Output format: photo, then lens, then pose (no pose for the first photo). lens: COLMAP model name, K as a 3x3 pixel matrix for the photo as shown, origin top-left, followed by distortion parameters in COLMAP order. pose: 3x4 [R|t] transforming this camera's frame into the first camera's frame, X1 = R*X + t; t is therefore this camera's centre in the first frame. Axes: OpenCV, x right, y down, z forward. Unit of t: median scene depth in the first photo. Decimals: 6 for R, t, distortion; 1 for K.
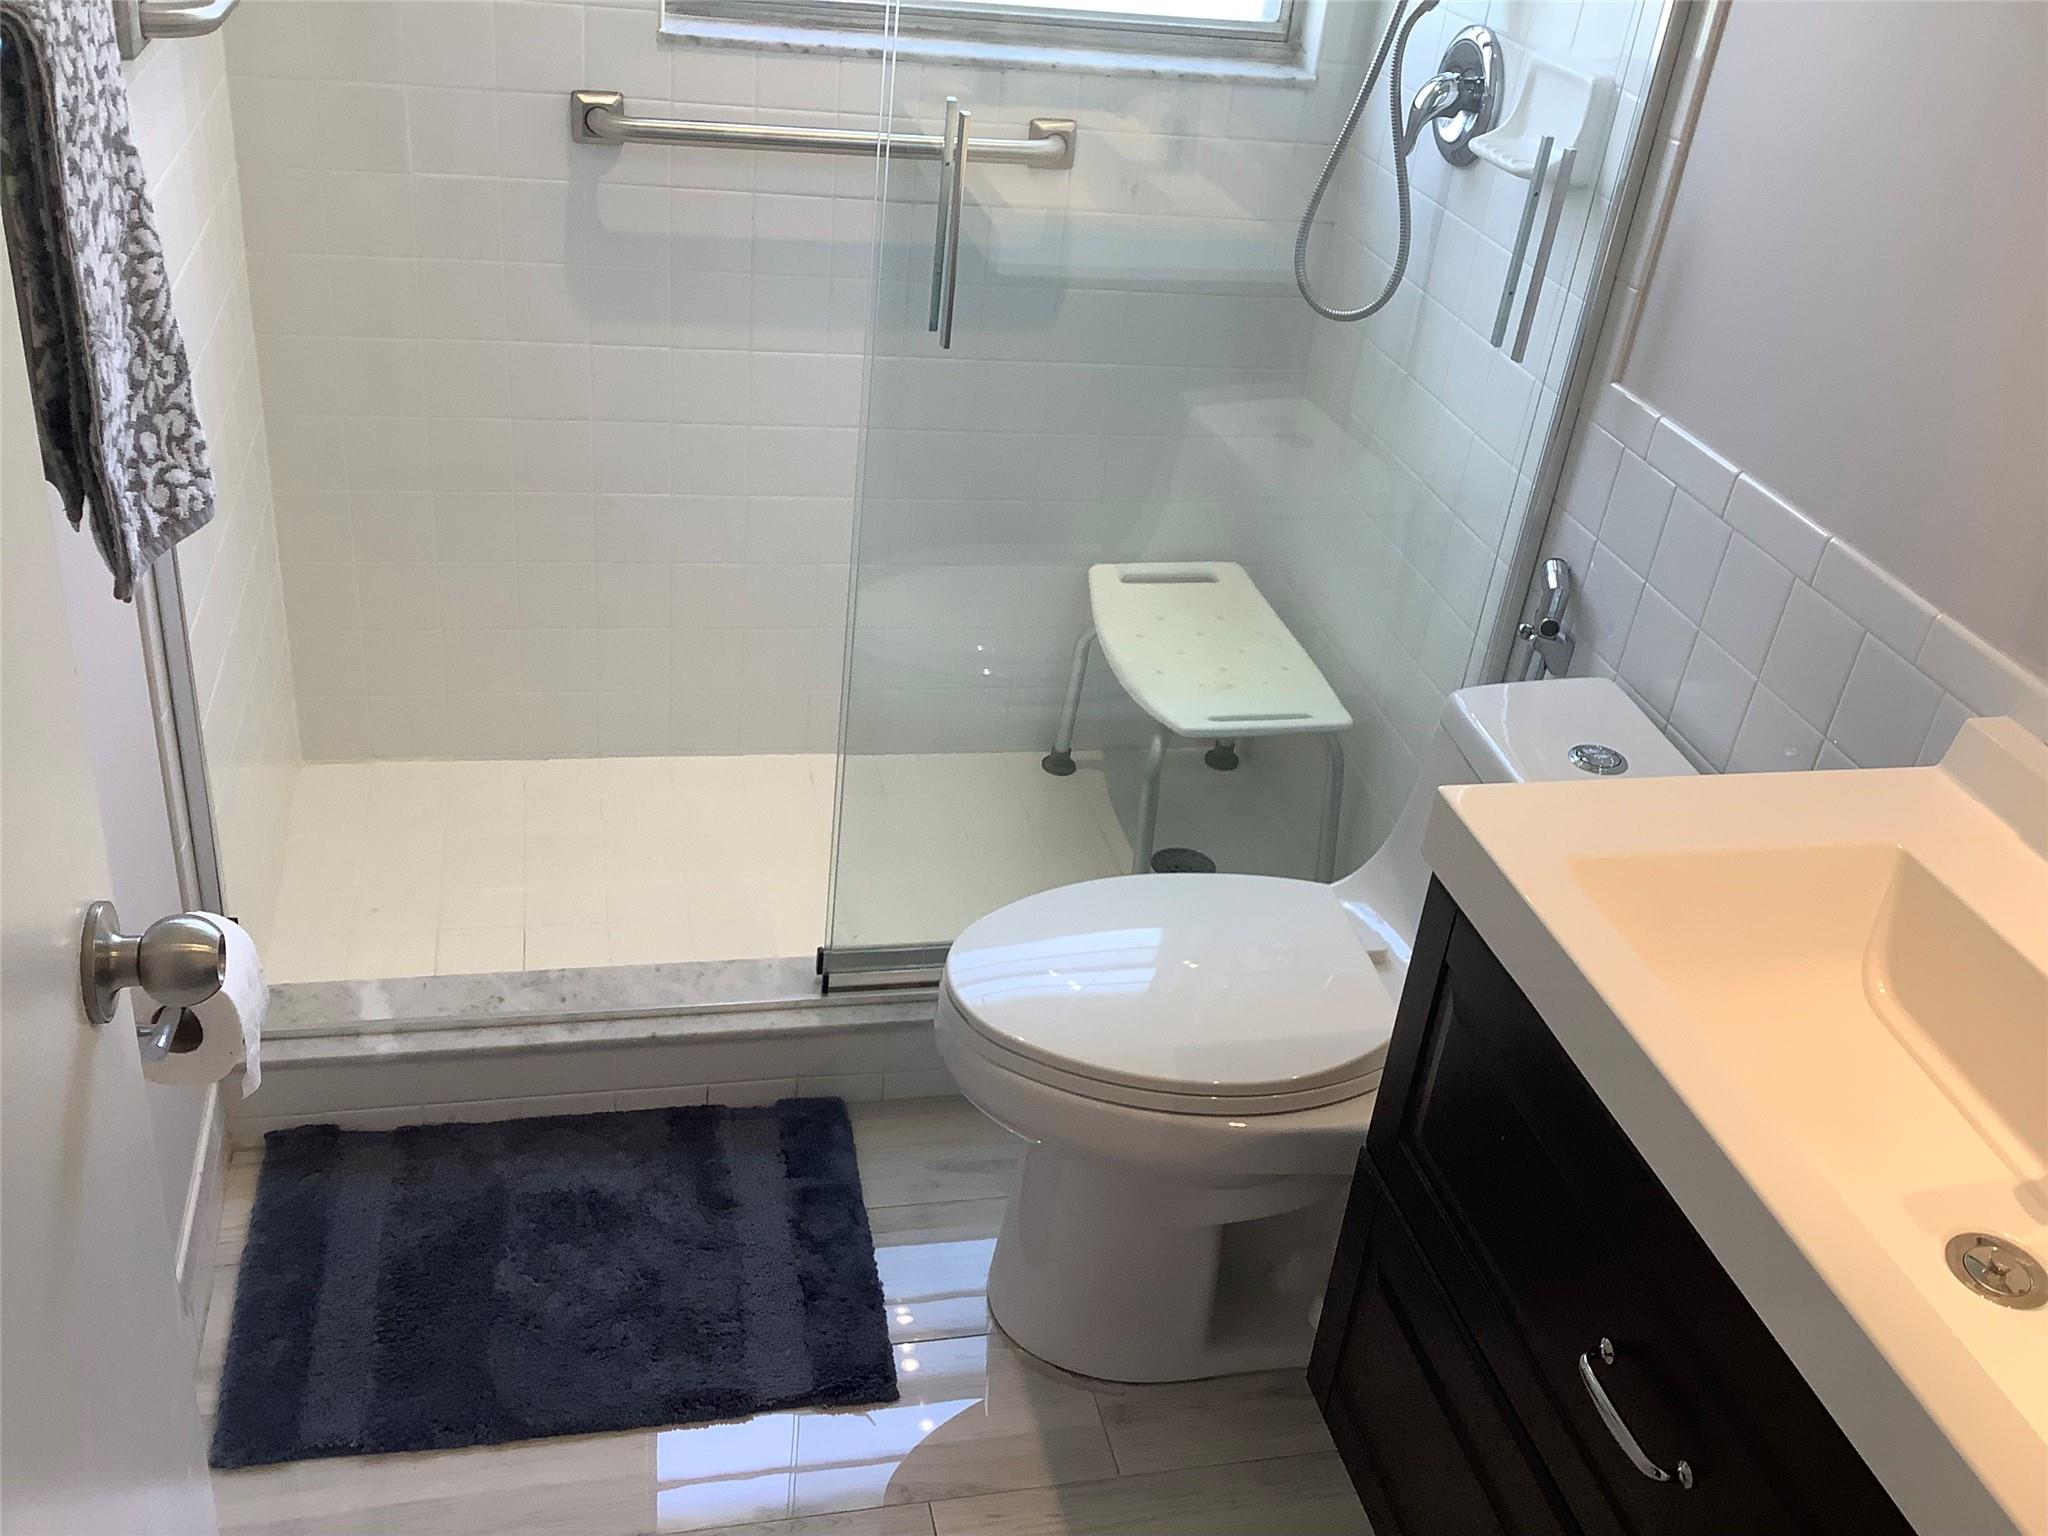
lens RADIAL K [[1843.0, 0, 1017.5], [0, 1843.0, 761.3], [0, 0, 1]] dist [0.091132, -0.161239]
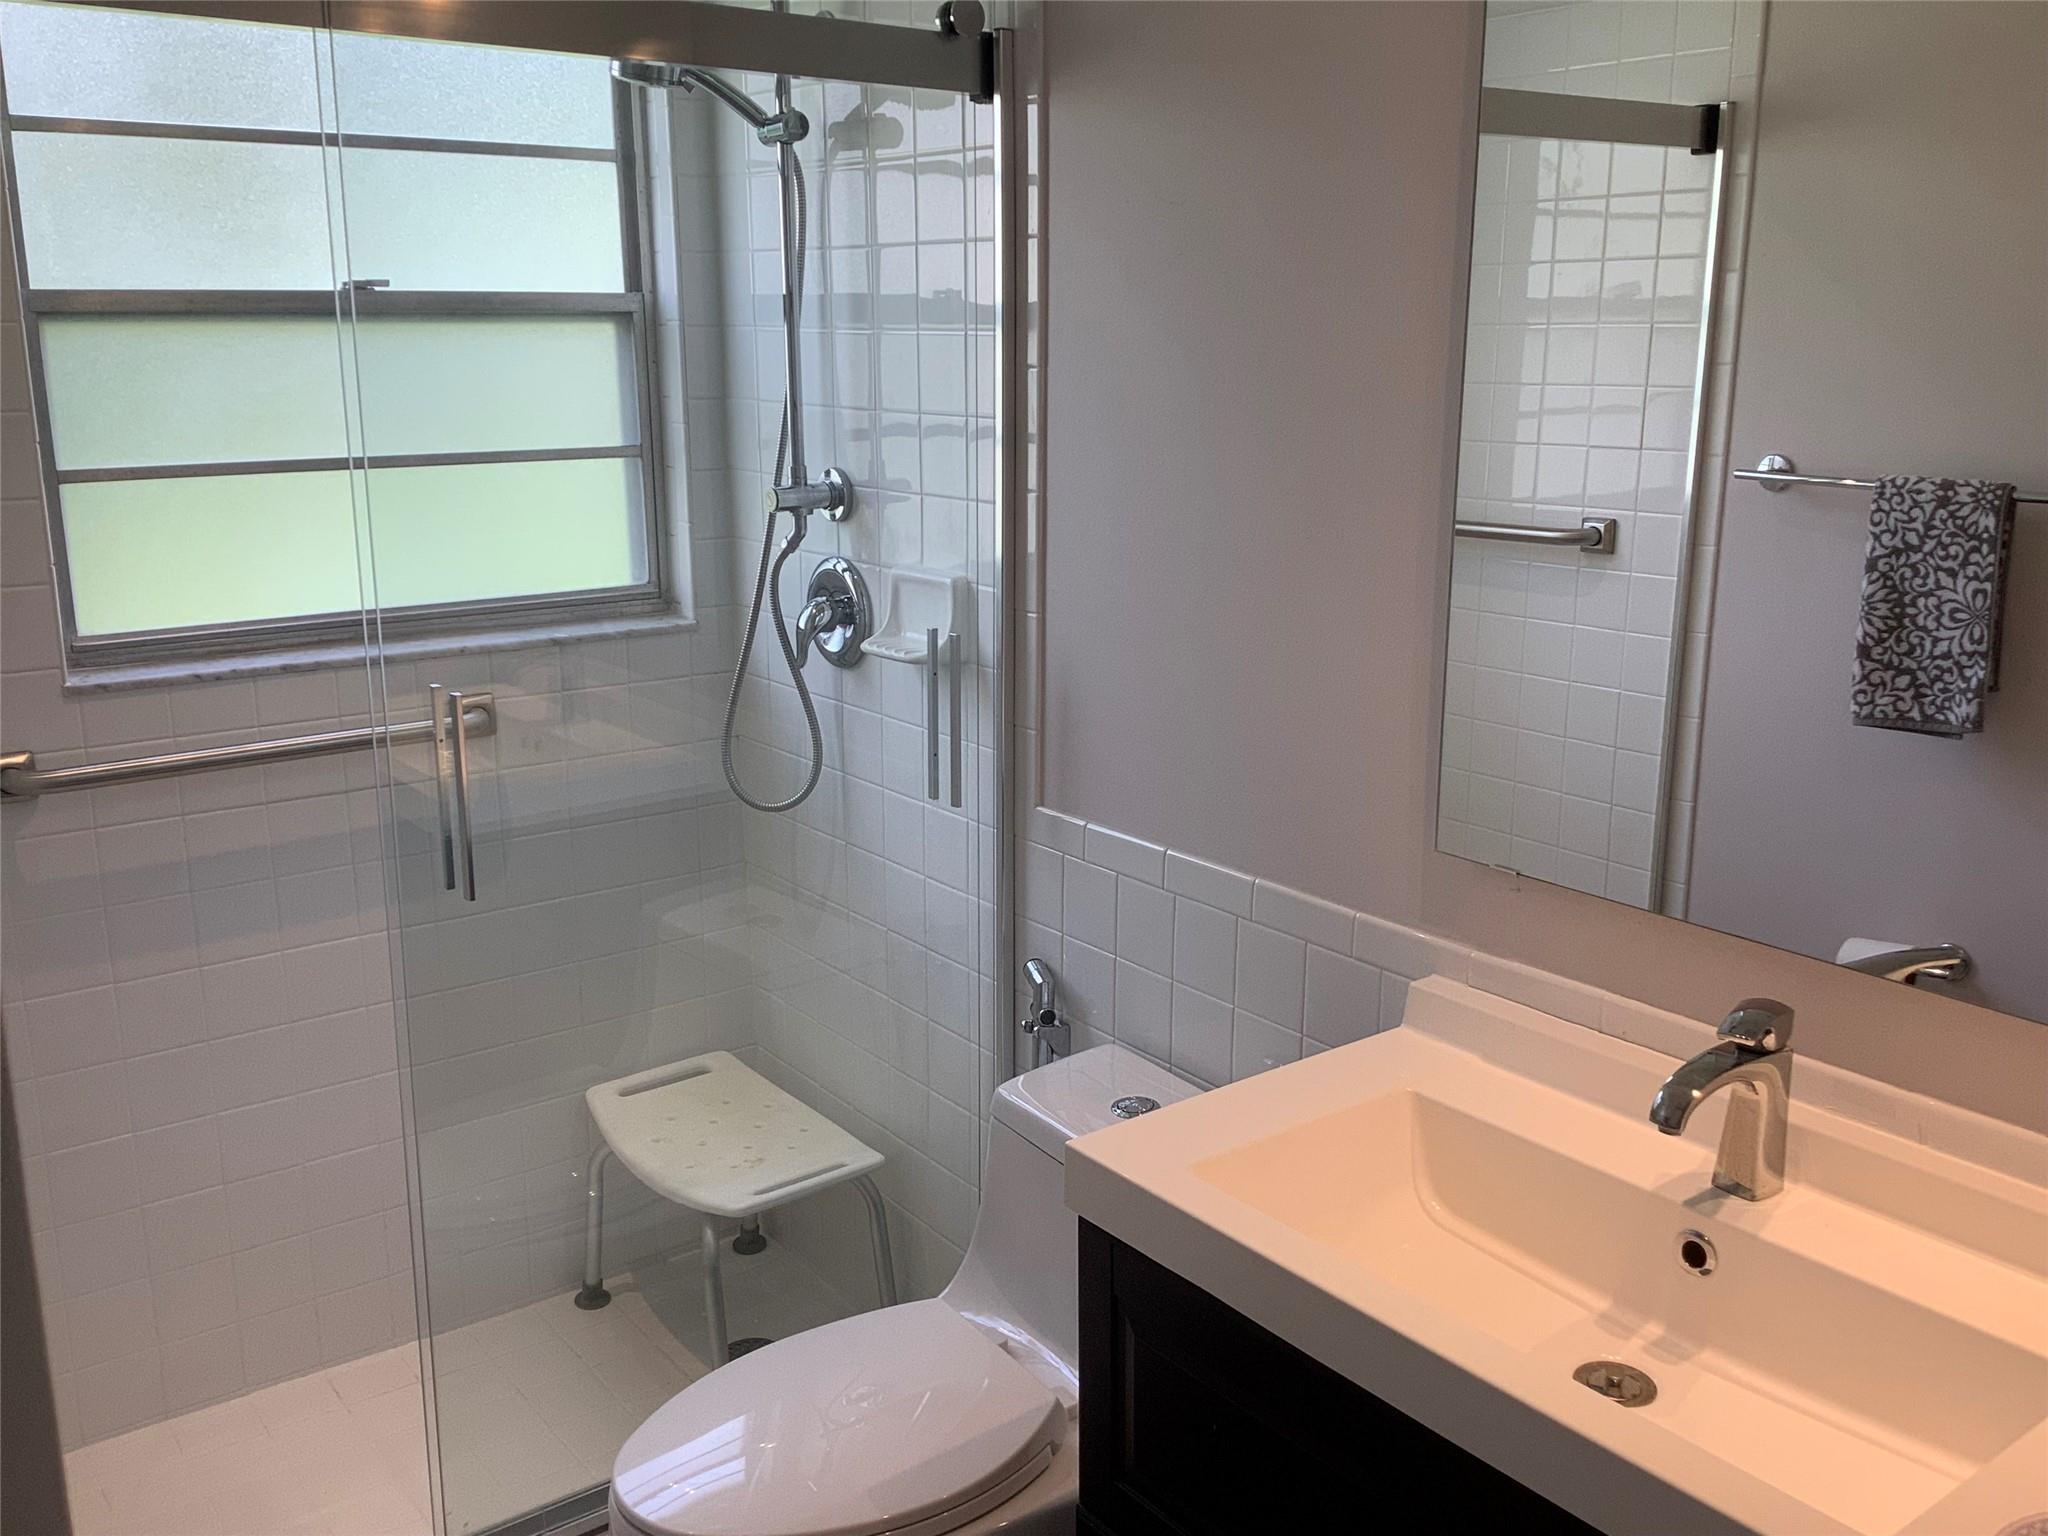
lens RADIAL K [[1843.0, 0, 1017.4], [0, 1843.0, 771.4], [0, 0, 1]] dist [0.091132, -0.161239]
pose [[0.899904, -0.200535, 0.387245, -0.136571], [0.297078, 0.931981, -0.207741, 0.017831], [-0.319245, 0.301989, 0.898268, -0.069081]]
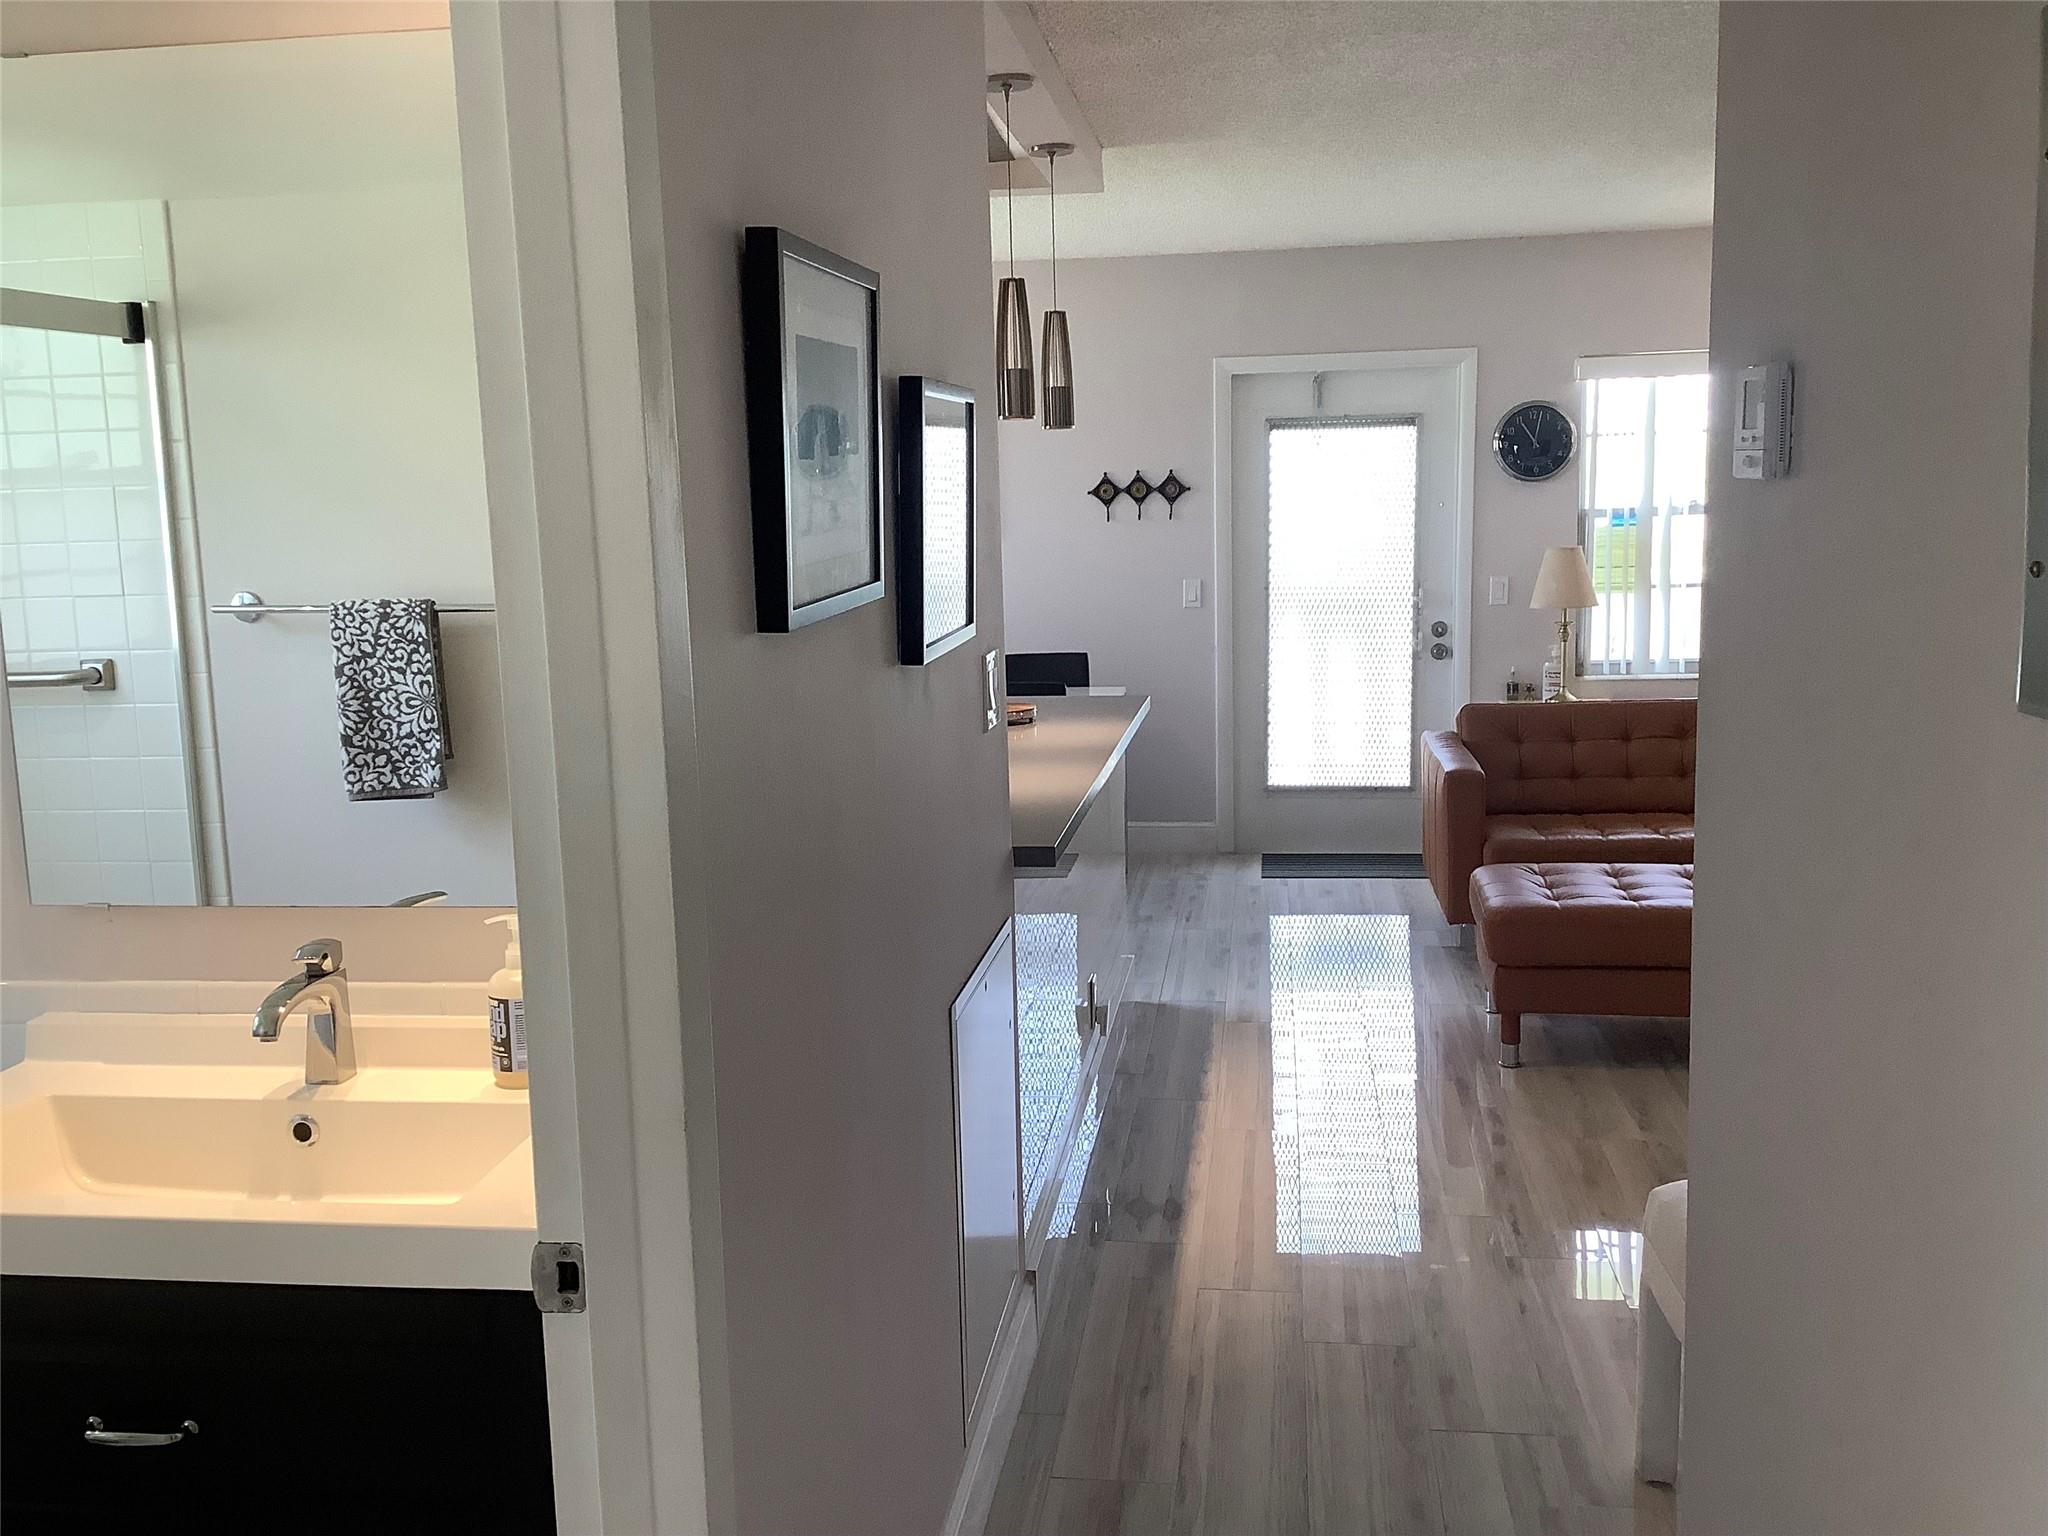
lens RADIAL K [[1843.0, 0, 1018.9], [0, 1843.0, 753.5], [0, 0, 1]] dist [0.091132, -0.161239]
pose [[0.334930, -0.246176, 0.909516, -0.401203], [0.534061, 0.844840, 0.032002, 0.134469], [-0.776273, 0.475018, 0.414436, -0.258769]]
